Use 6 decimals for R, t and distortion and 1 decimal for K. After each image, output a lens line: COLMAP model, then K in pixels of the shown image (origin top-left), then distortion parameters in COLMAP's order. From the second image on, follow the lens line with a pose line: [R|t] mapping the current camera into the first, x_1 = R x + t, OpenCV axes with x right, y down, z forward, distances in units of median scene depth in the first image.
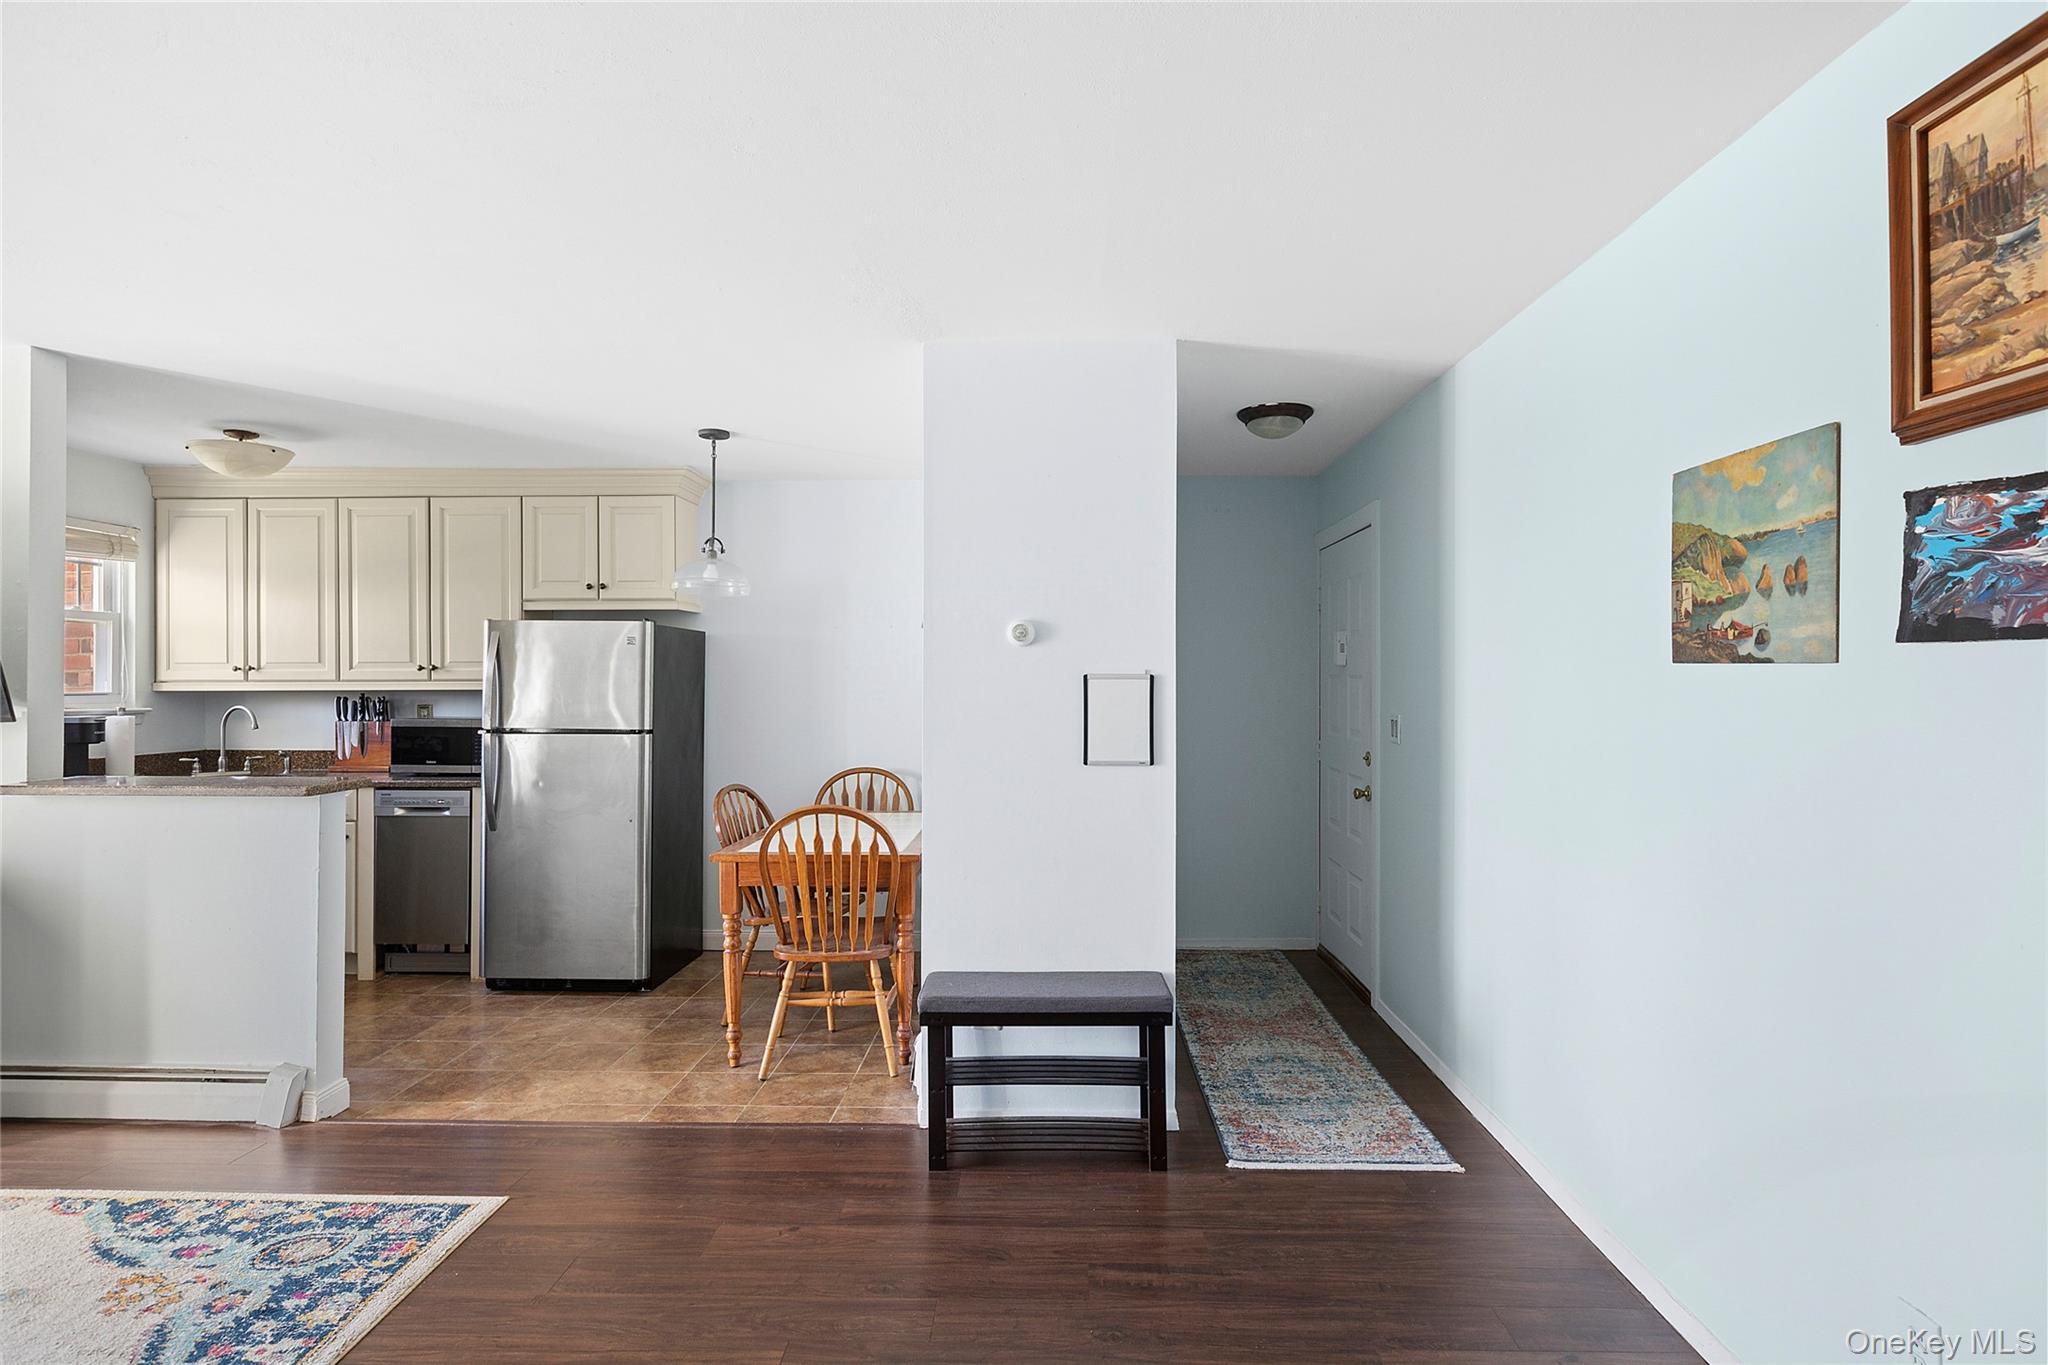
lens RADIAL K [[1090.9, 0, 1024.0], [0, 1090.9, 682.5], [0, 0, 1]] dist [0.000670, 0.000102]
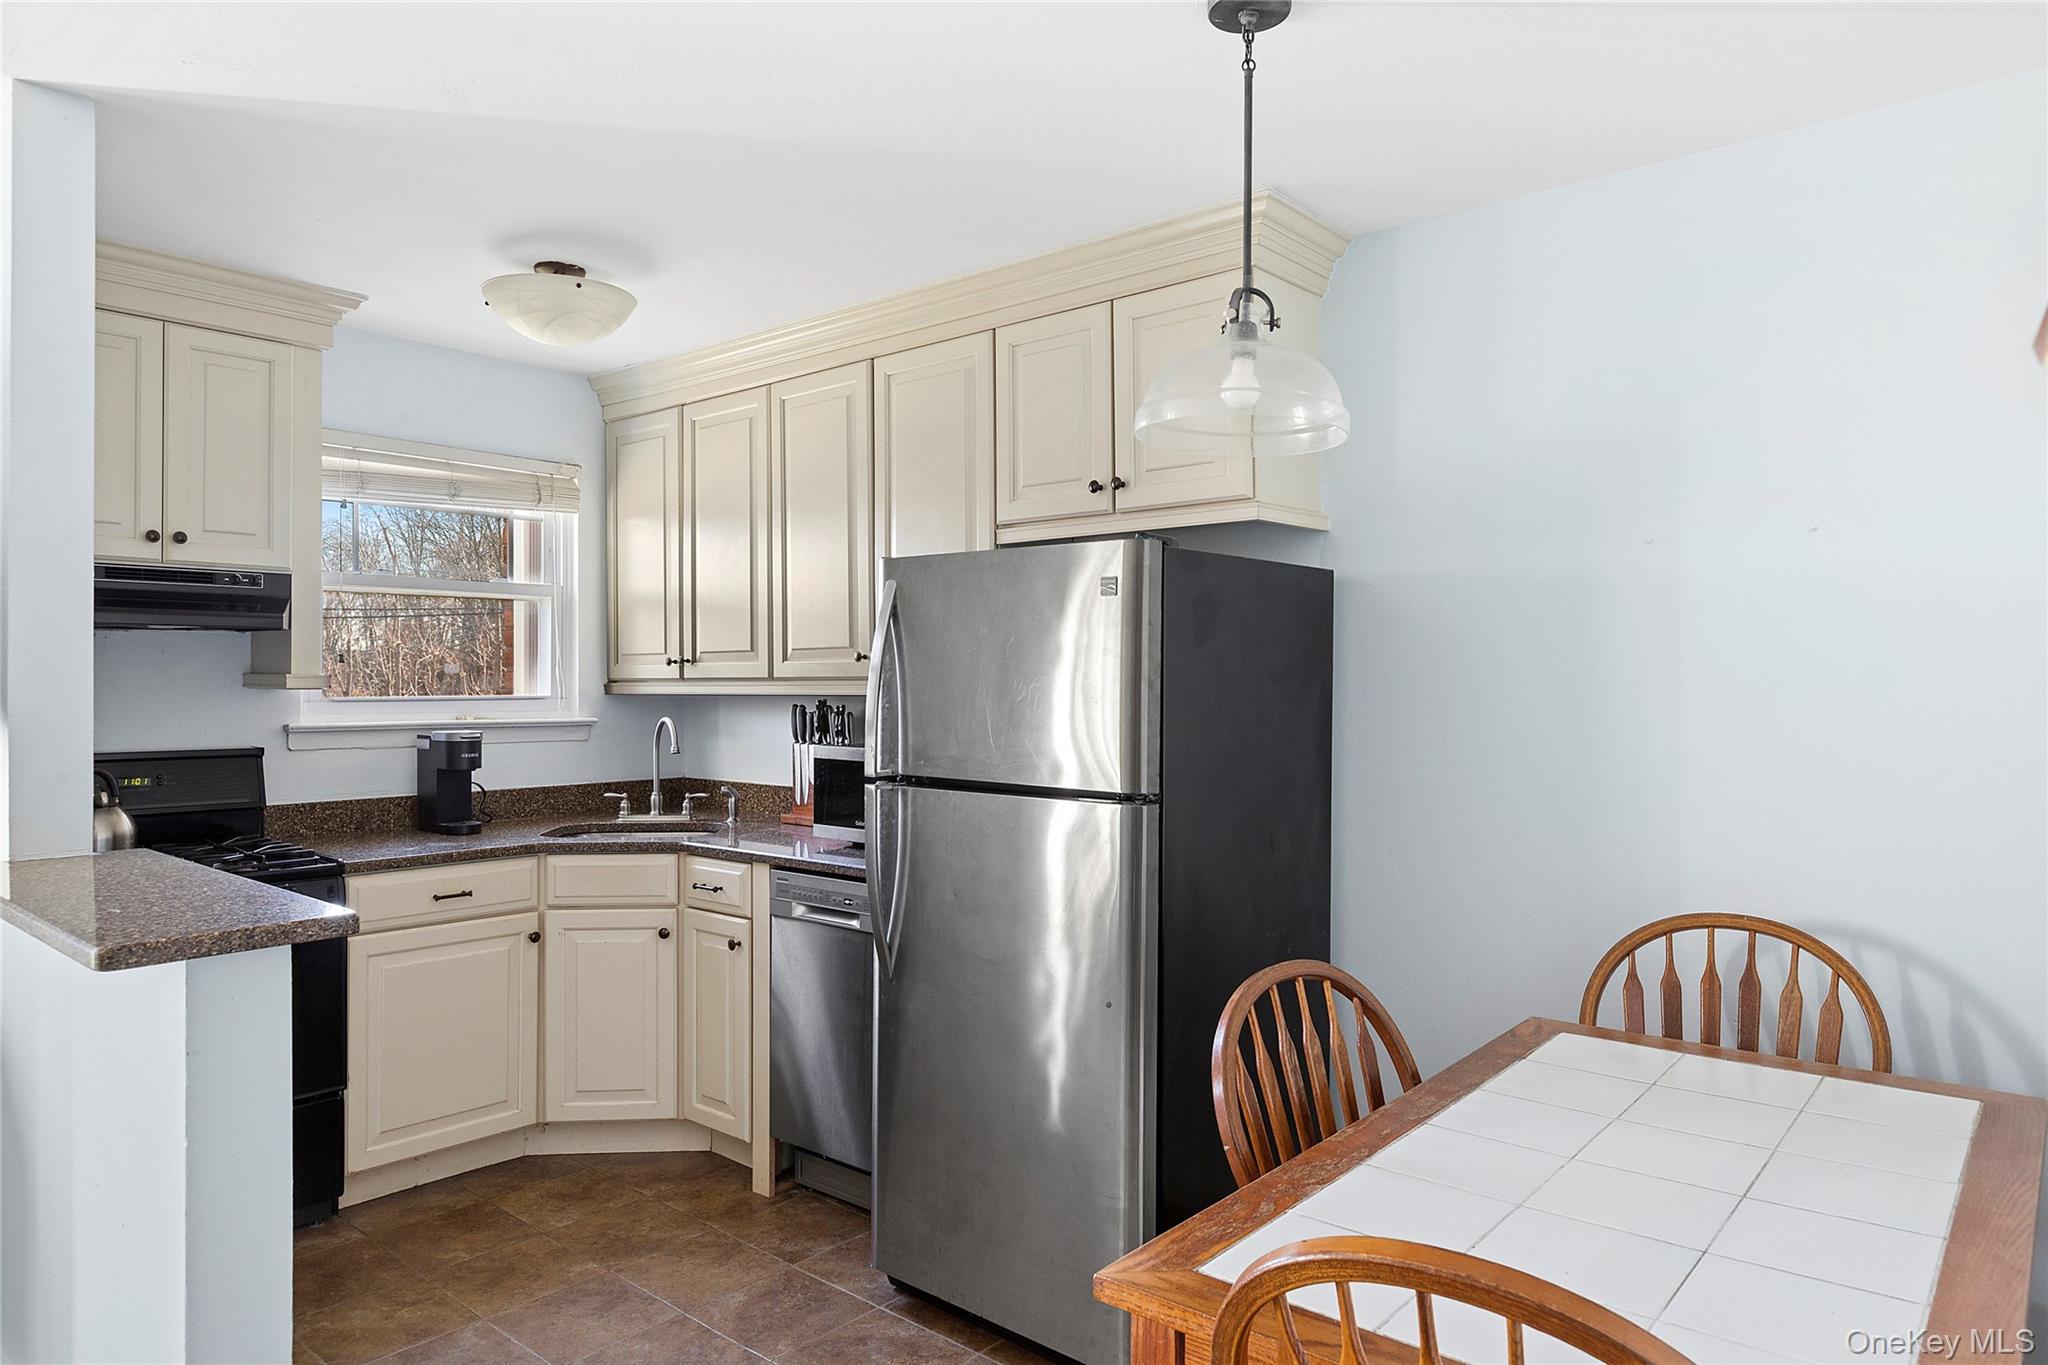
lens RADIAL K [[1279.4, 0, 1024.0], [0, 1279.4, 682.5], [0, 0, 1]] dist [-0.000322, -0.000555]
pose [[0.780634, 0.001013, -0.624988, -0.067236], [-0.000793, 0.999999, 0.000631, -0.000461], [0.624988, 0.000003, 0.780634, 0.552841]]
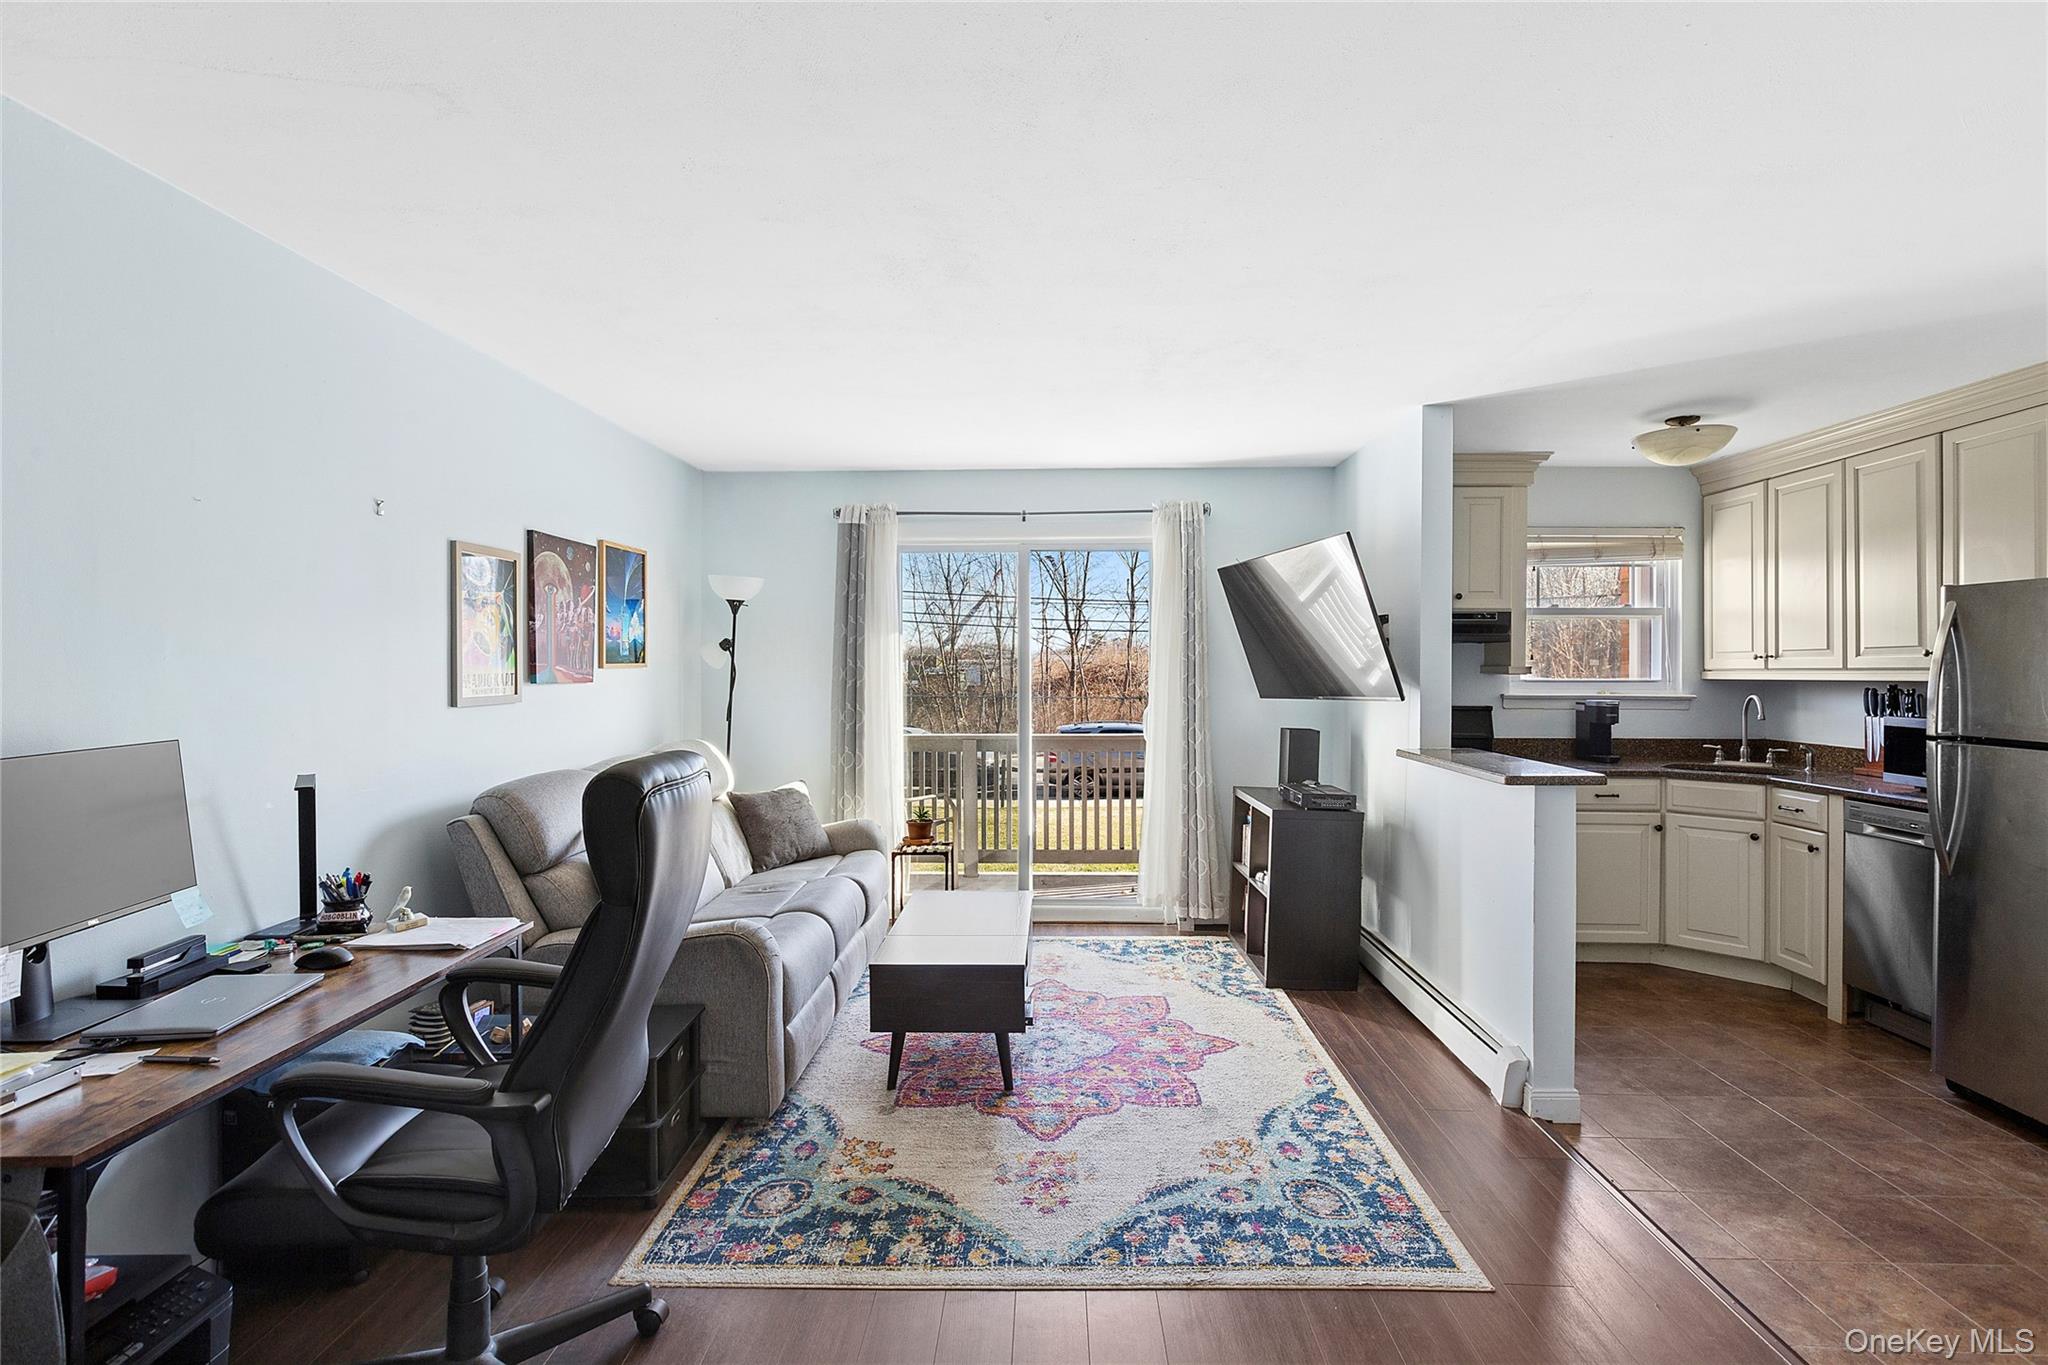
lens RADIAL K [[980.7, 0, 1026.8], [0, 980.7, 670.4], [0, 0, 1]] dist [-0.000838, -0.001498]
pose [[0.006327, 0.001966, -0.999978, 0.154543], [-0.003000, 0.999994, 0.001947, -0.000452], [0.999975, 0.002988, 0.006333, 0.363250]]
